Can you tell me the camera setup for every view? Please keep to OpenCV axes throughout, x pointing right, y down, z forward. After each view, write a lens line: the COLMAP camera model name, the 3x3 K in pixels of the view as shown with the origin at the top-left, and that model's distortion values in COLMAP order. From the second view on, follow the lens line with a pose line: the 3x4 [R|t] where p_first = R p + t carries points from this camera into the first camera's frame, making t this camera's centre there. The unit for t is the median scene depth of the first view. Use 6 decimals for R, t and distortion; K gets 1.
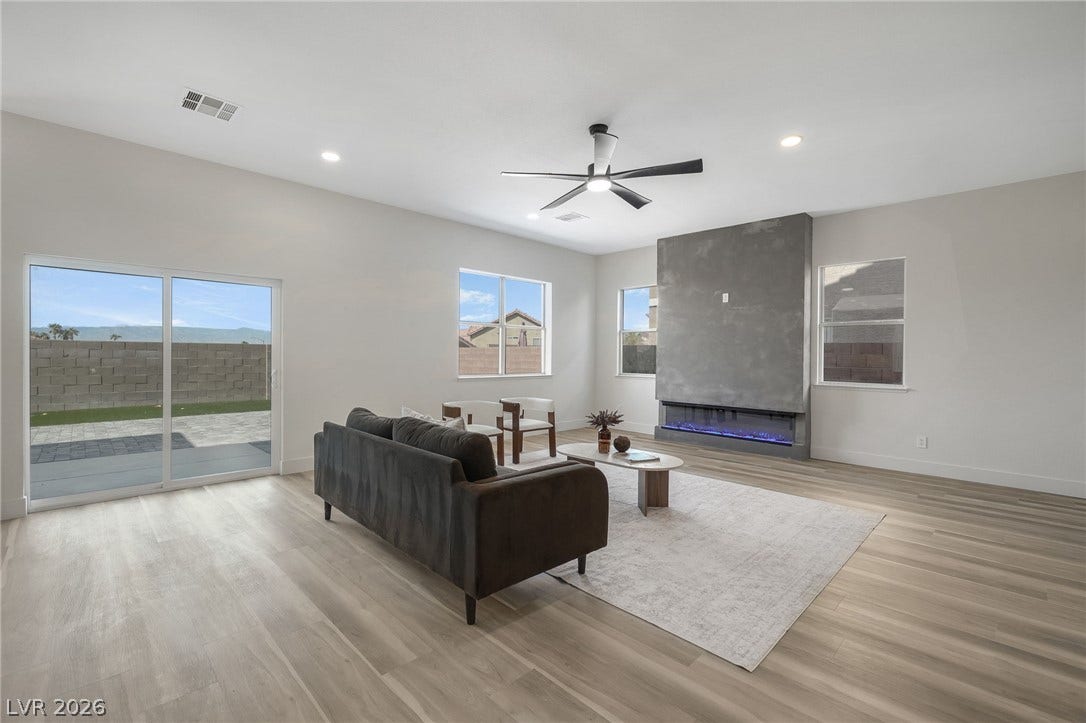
lens RADIAL K [[473.2, 0, 540.0], [0, 473.2, 359.8], [0, 0, 1]] dist [-0.007413, 0.000969]
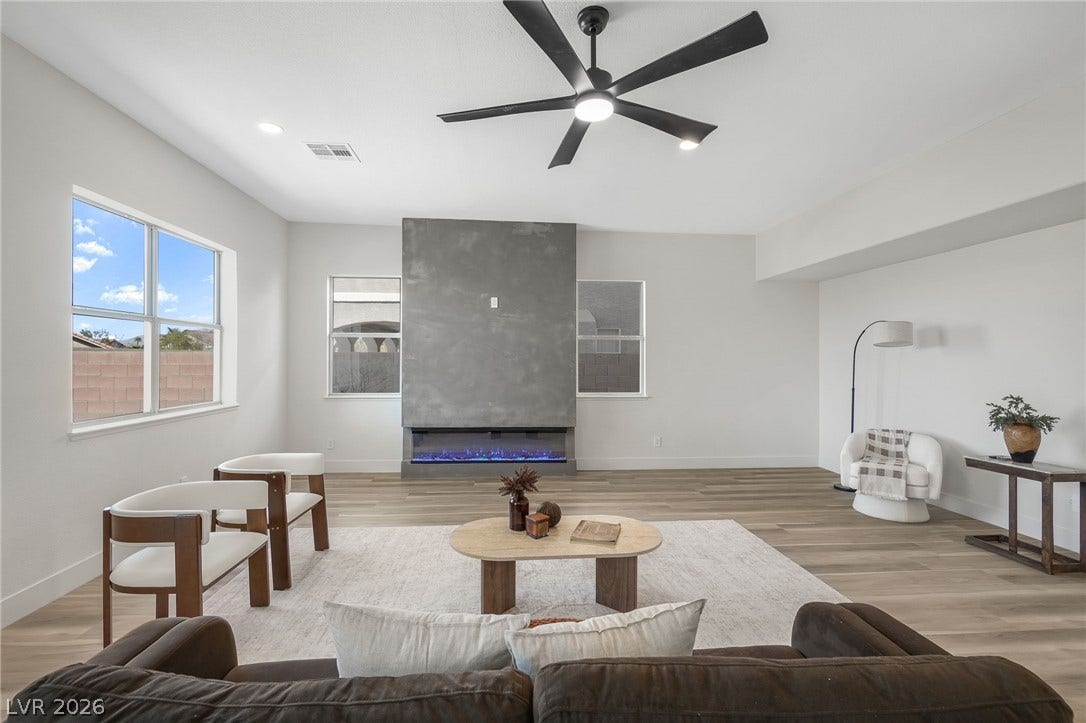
lens RADIAL K [[473.2, 0, 542.6], [0, 473.2, 358.2], [0, 0, 1]] dist [-0.007413, 0.000969]
pose [[0.647663, -0.004680, 0.761913, -0.212936], [0.010479, 0.999941, -0.002766, -0.025034], [-0.761855, 0.009775, 0.647674, 0.369866]]
